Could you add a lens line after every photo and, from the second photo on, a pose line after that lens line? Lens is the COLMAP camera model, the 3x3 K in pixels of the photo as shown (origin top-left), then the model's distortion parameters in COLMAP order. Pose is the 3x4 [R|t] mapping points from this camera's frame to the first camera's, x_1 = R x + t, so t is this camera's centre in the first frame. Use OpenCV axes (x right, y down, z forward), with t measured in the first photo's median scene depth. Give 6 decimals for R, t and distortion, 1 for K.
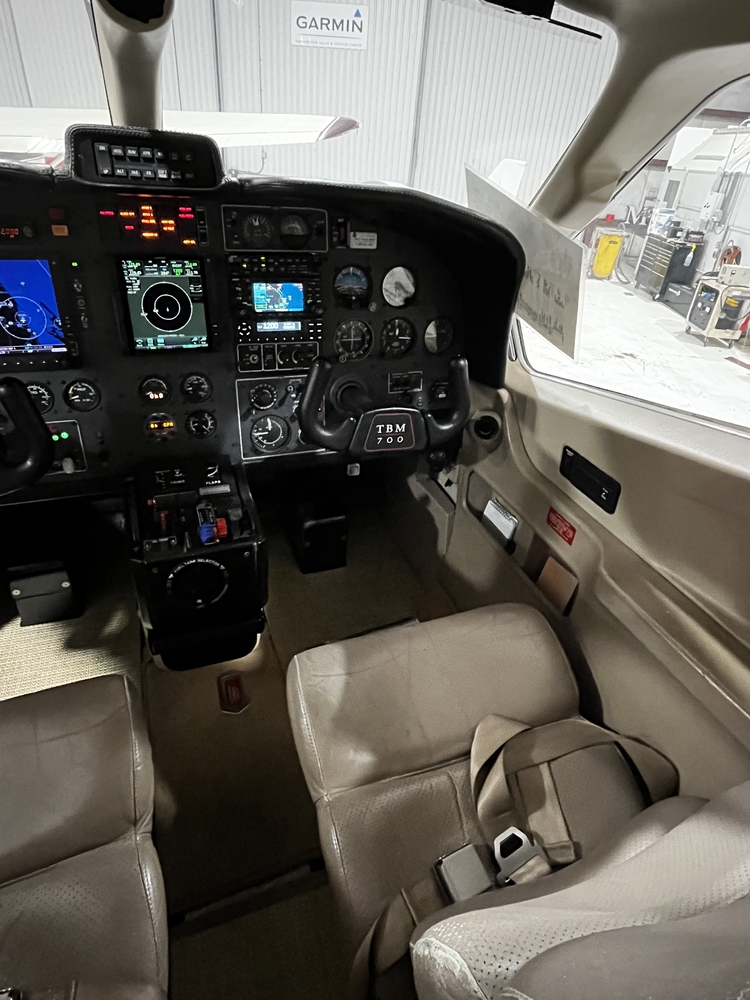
lens RADIAL K [[544.7, 0, 375.0], [0, 544.7, 500.0], [0, 0, 1]] dist [-0.004889, 0.001422]
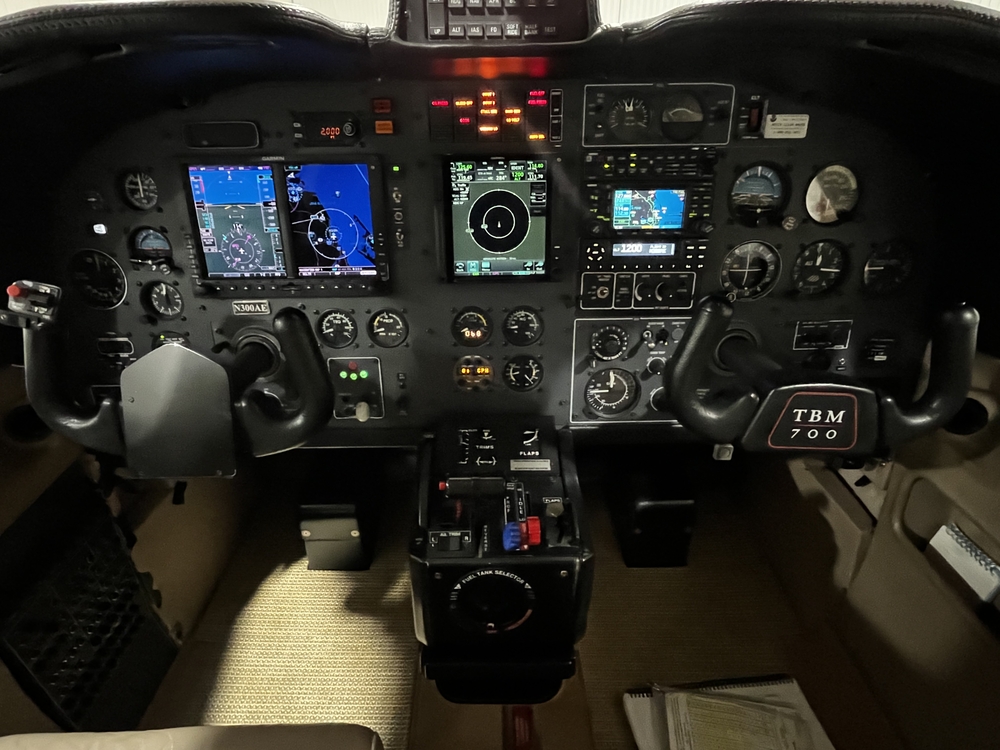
lens RADIAL K [[544.7, 0, 500.0], [0, 544.7, 375.0], [0, 0, 1]] dist [-0.004889, 0.001422]
pose [[0.936196, 0.093927, -0.338695, -0.098512], [-0.122610, 0.990373, -0.064258, -0.090233], [0.329399, 0.101686, 0.938699, 0.295052]]
